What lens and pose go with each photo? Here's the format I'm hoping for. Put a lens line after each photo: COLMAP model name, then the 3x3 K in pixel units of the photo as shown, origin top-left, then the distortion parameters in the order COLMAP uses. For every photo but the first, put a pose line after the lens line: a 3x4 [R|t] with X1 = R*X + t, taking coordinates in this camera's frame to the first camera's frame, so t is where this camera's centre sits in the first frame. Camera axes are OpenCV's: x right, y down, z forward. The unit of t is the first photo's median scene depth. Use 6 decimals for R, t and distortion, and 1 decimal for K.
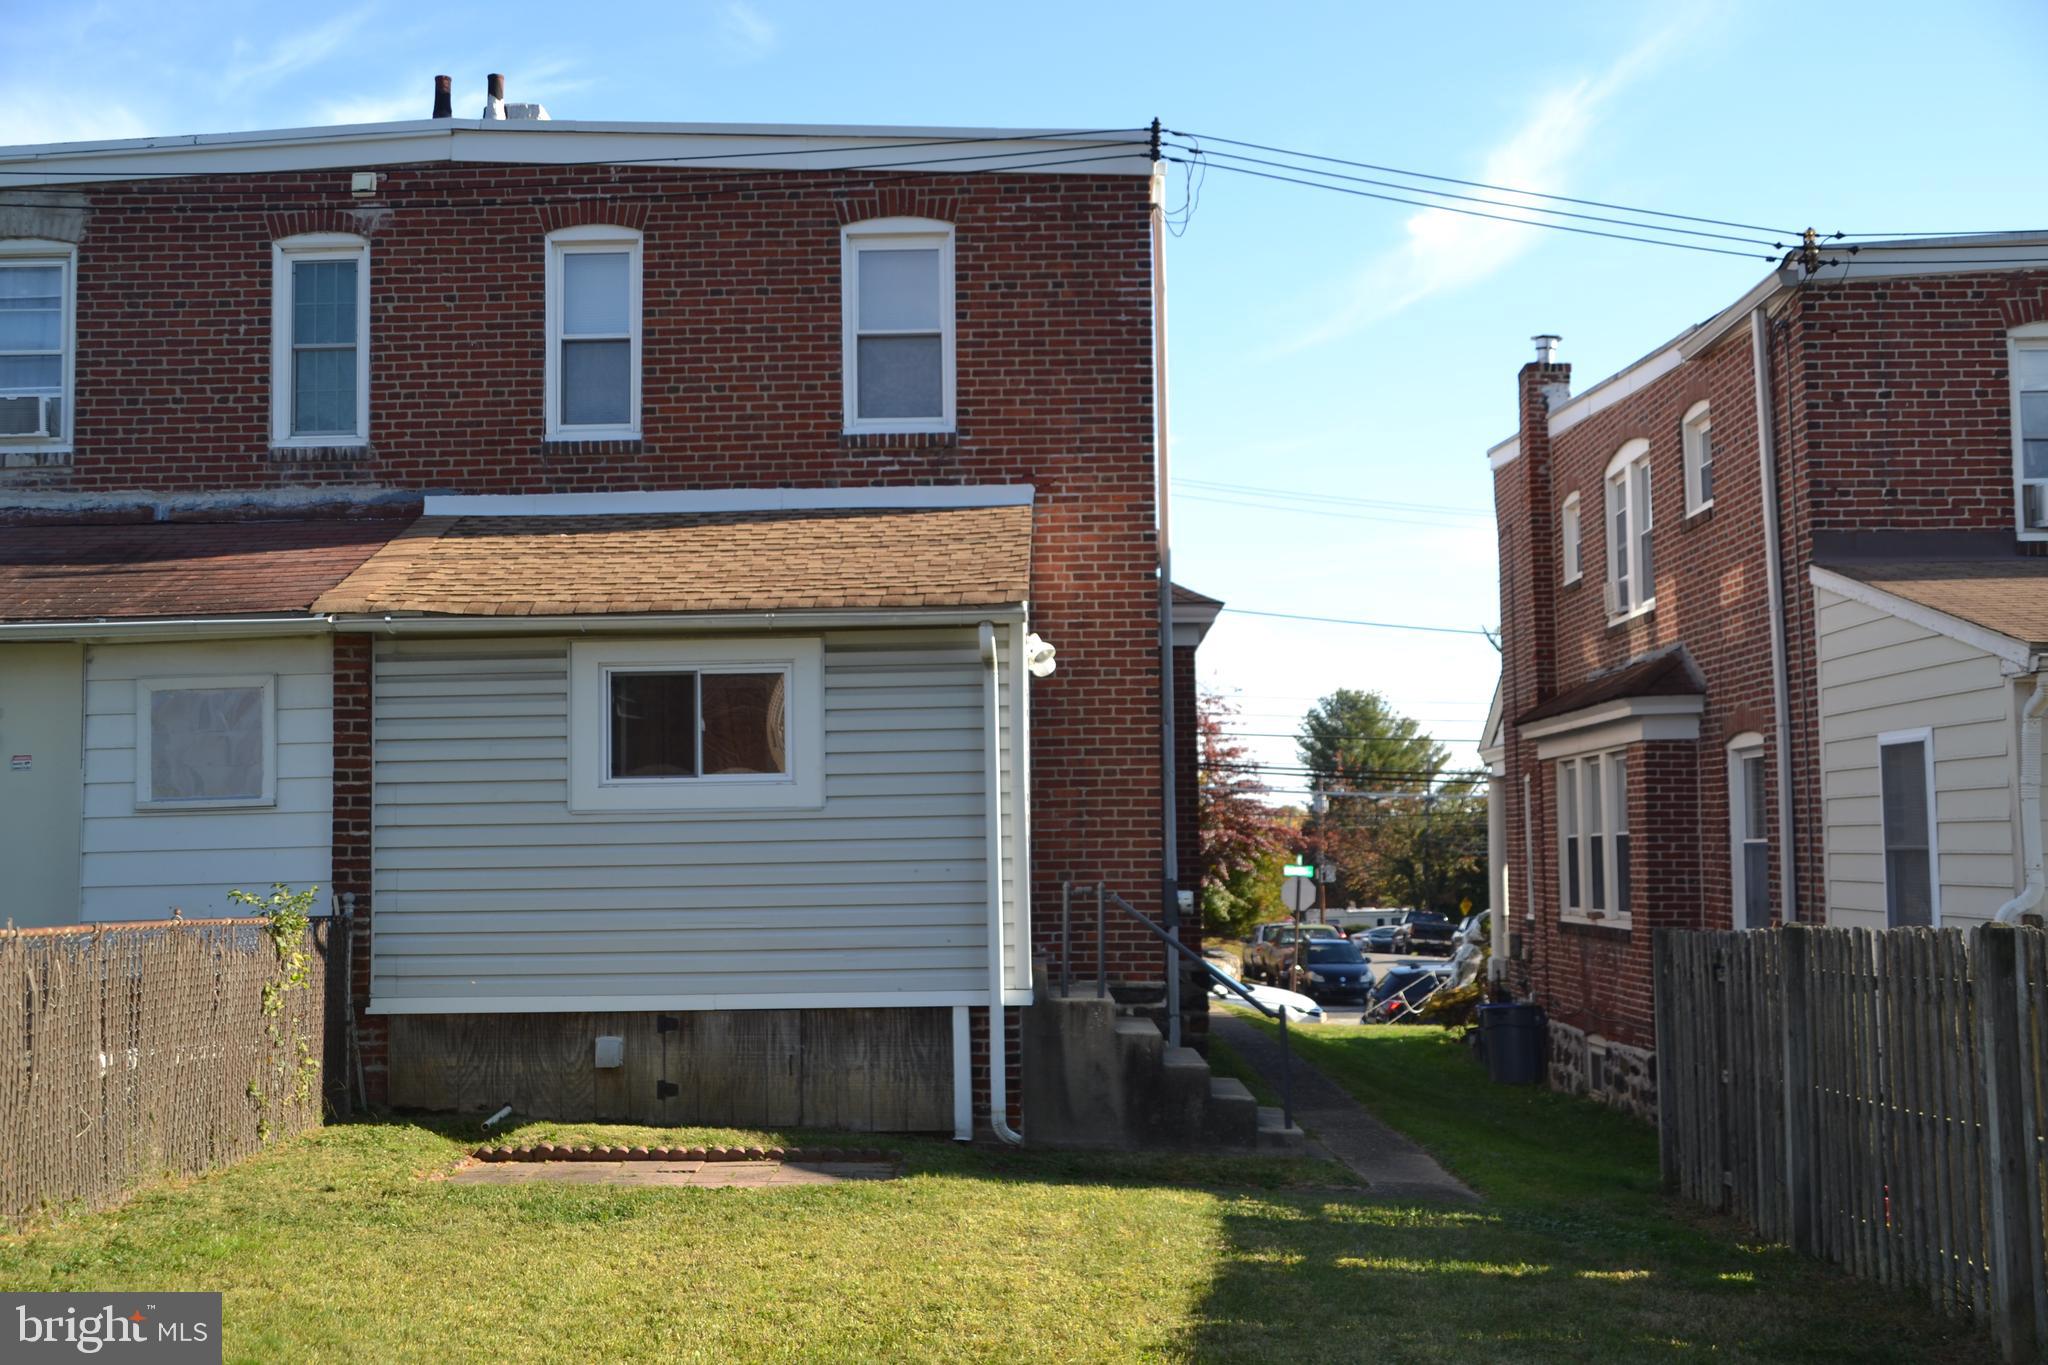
lens RADIAL K [[2229.1, 0, 1024.7], [0, 2229.1, 693.8], [0, 0, 1]] dist [-0.017554, 0.000000]
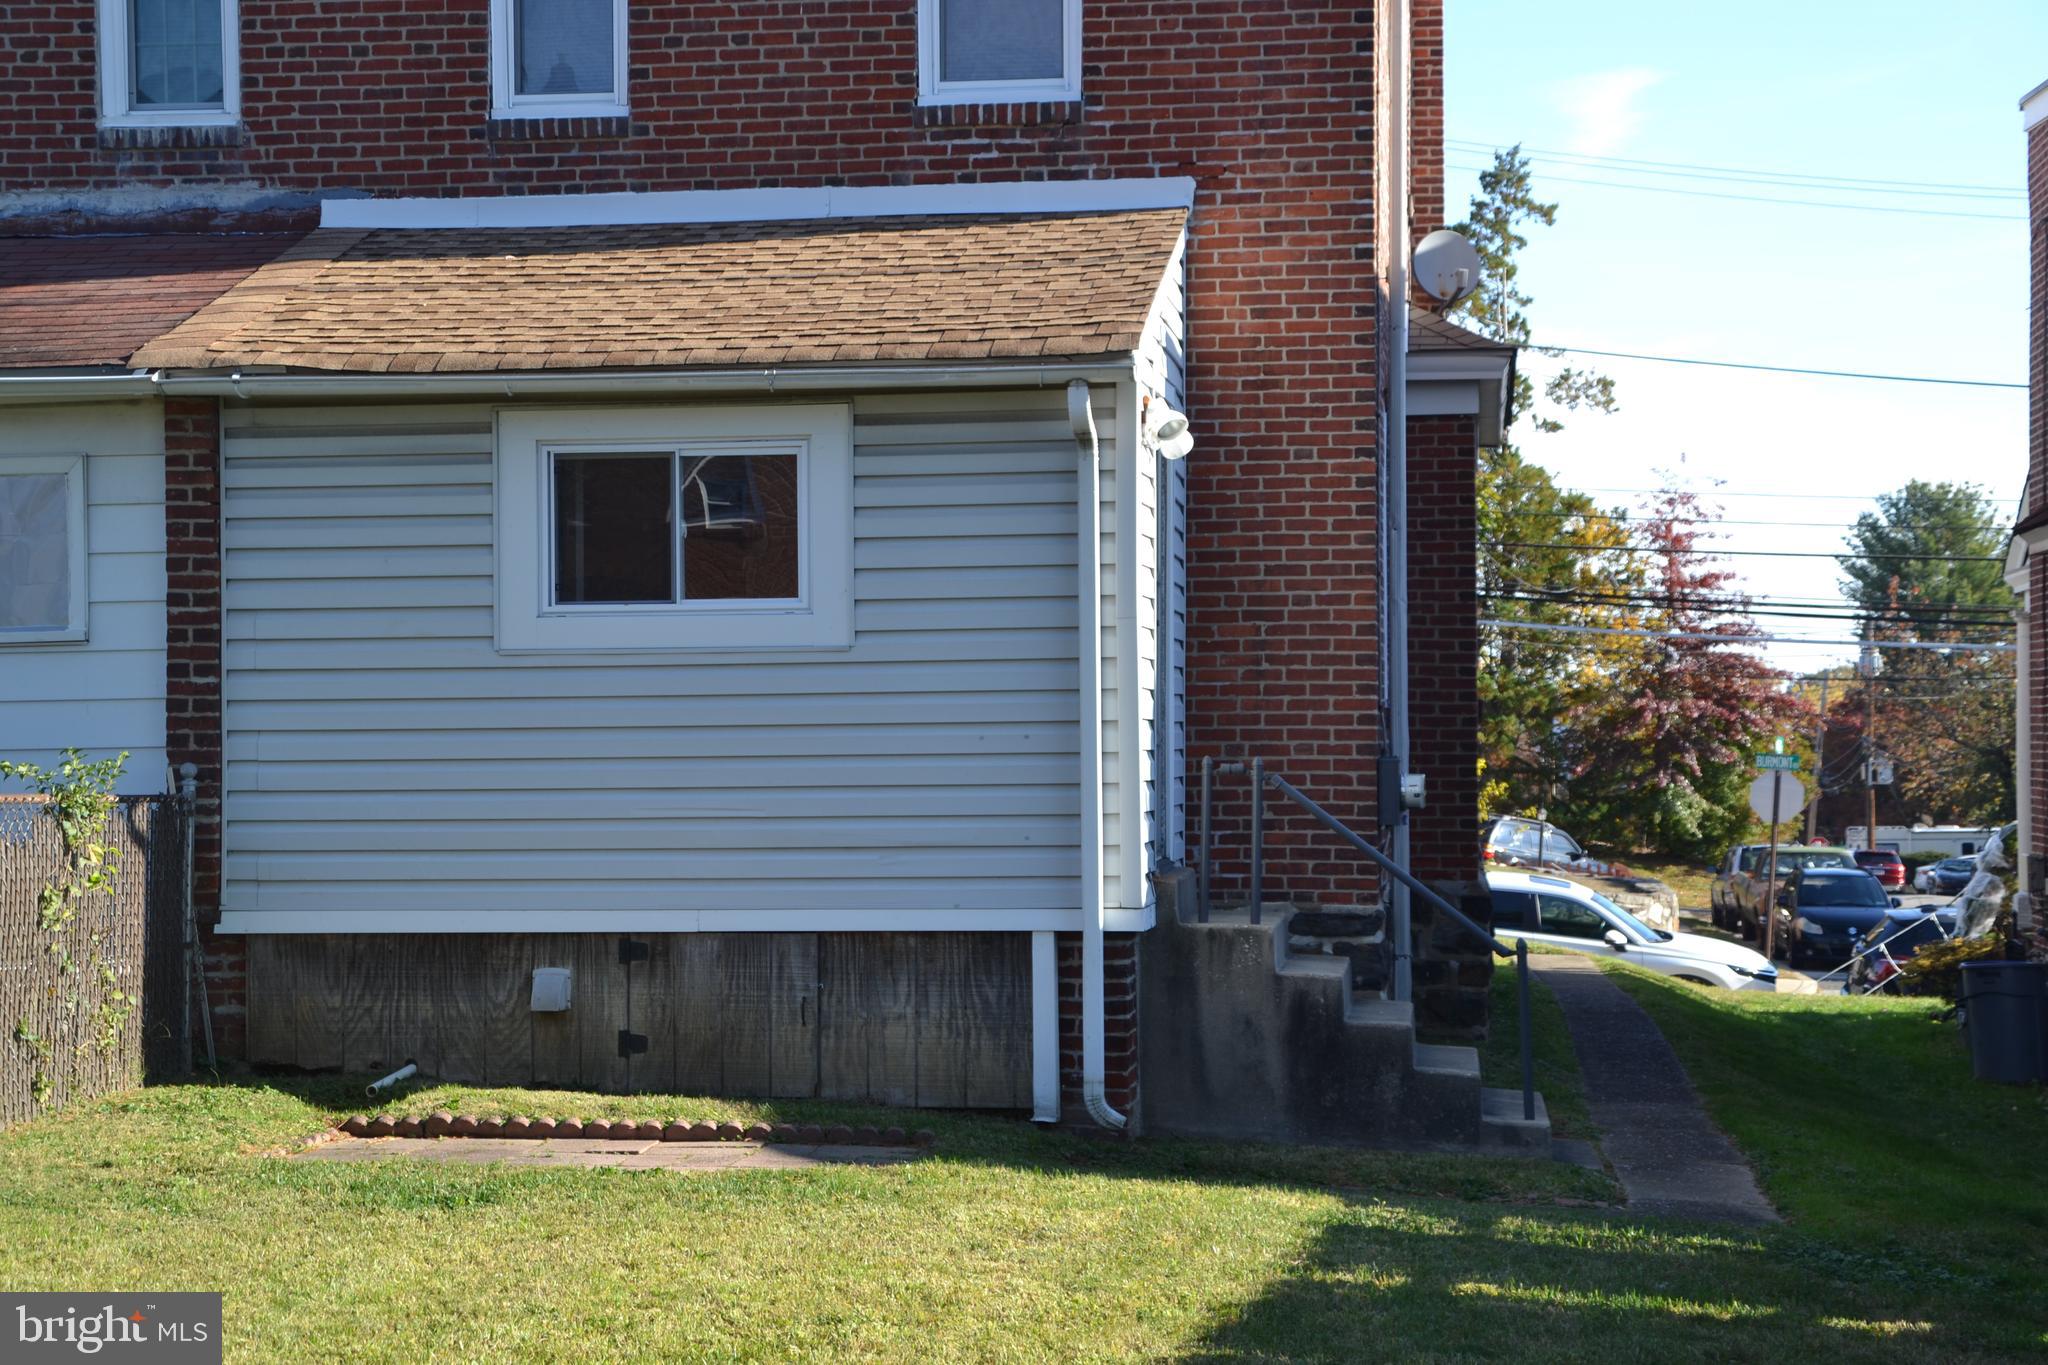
lens RADIAL K [[3393.3, 0, 1021.7], [0, 3393.3, 680.2], [0, 0, 1]] dist [0.203948, 0.000000]
pose [[0.992934, 0.006055, -0.118513, 0.087248], [0.000499, 0.998475, 0.055198, 0.002314], [0.118667, -0.054867, 0.991417, -0.053679]]
